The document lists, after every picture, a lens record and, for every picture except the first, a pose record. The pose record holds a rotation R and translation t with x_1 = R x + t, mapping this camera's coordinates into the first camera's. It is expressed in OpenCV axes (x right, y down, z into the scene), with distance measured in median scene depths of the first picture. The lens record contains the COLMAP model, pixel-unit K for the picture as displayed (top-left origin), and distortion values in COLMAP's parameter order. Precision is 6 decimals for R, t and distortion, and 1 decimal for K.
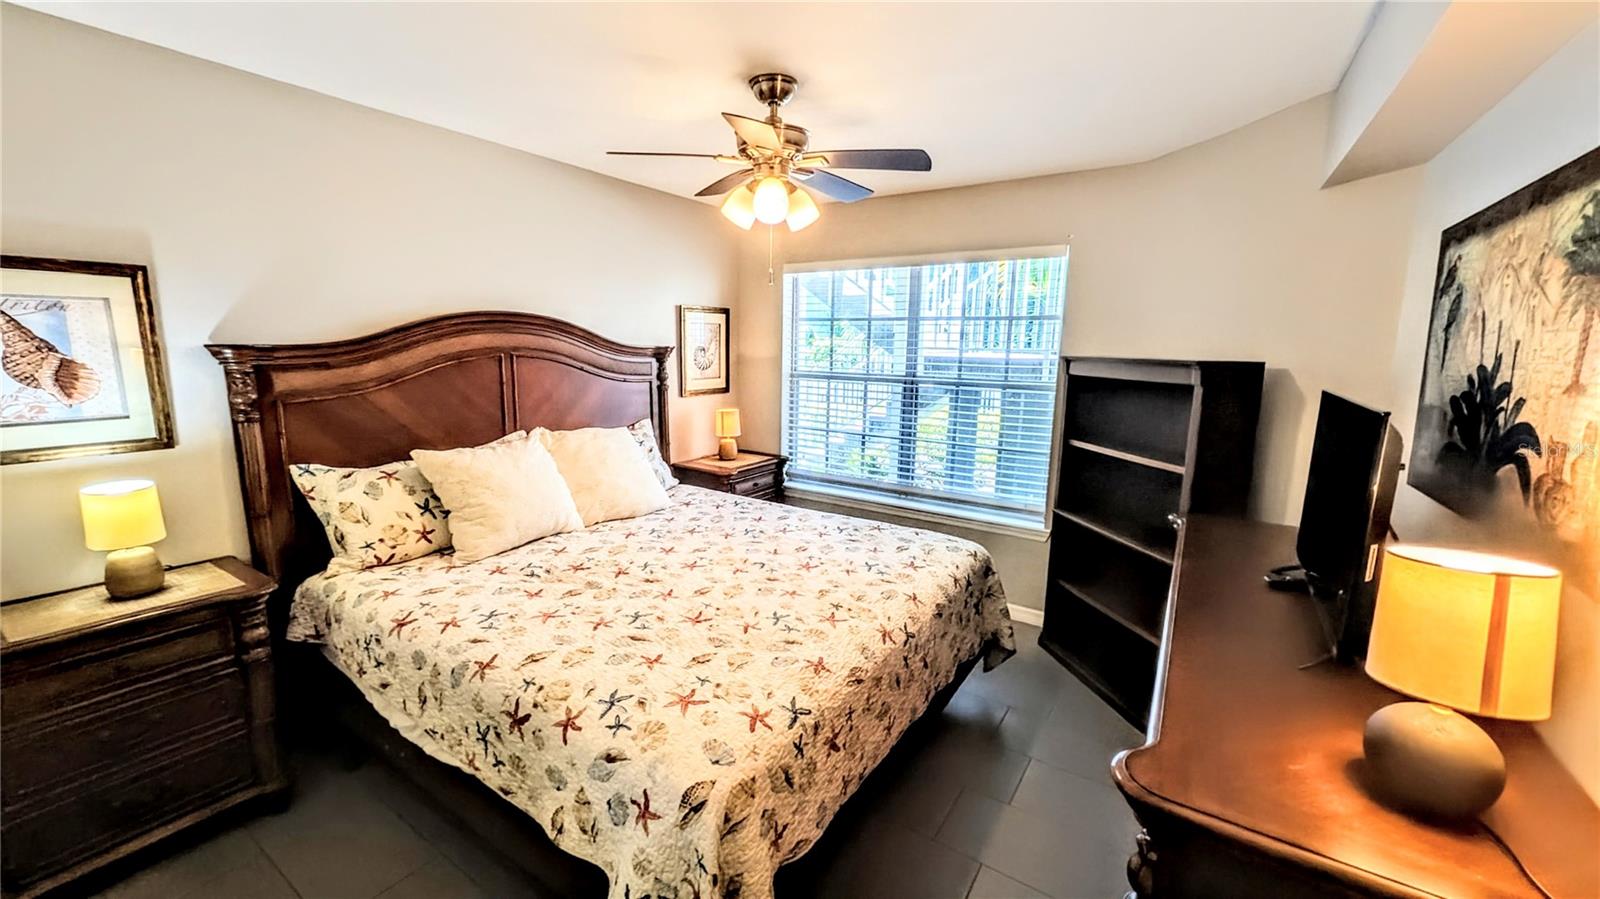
lens RADIAL K [[624.4, 0, 797.2], [0, 624.4, 449.4], [0, 0, 1]] dist [0.002935, -0.001141]
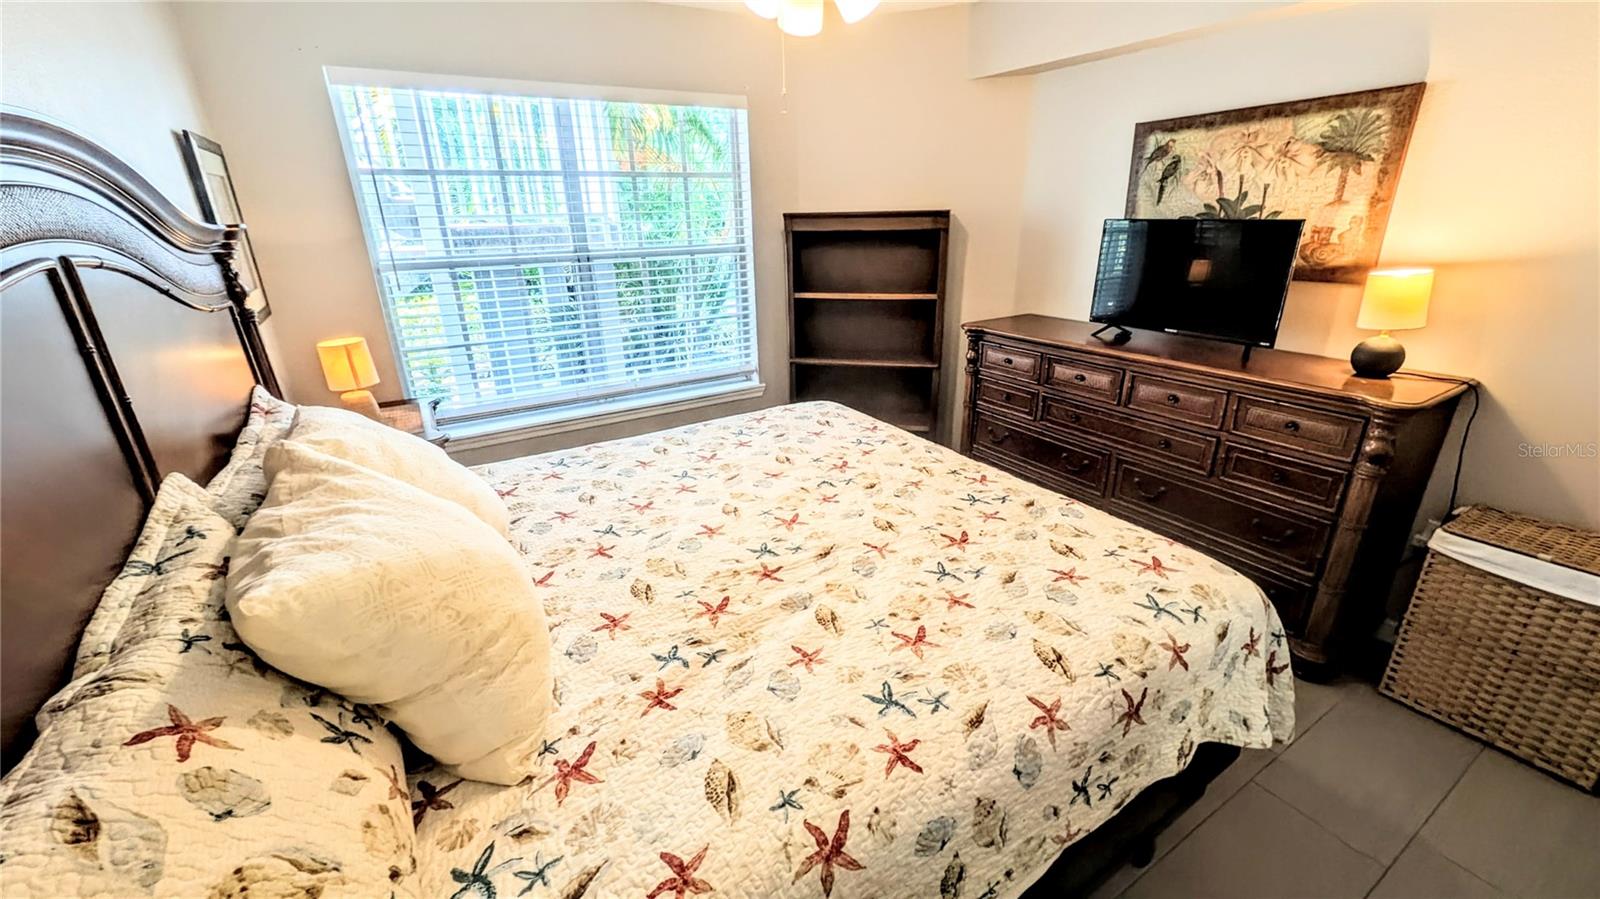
lens RADIAL K [[624.4, 0, 796.3], [0, 624.4, 446.3], [0, 0, 1]] dist [0.002935, -0.001141]
pose [[0.426643, -0.343024, 0.836845, -0.782089], [0.180659, 0.938959, 0.292777, -0.115716], [-0.886193, 0.026272, 0.462571, 0.679741]]
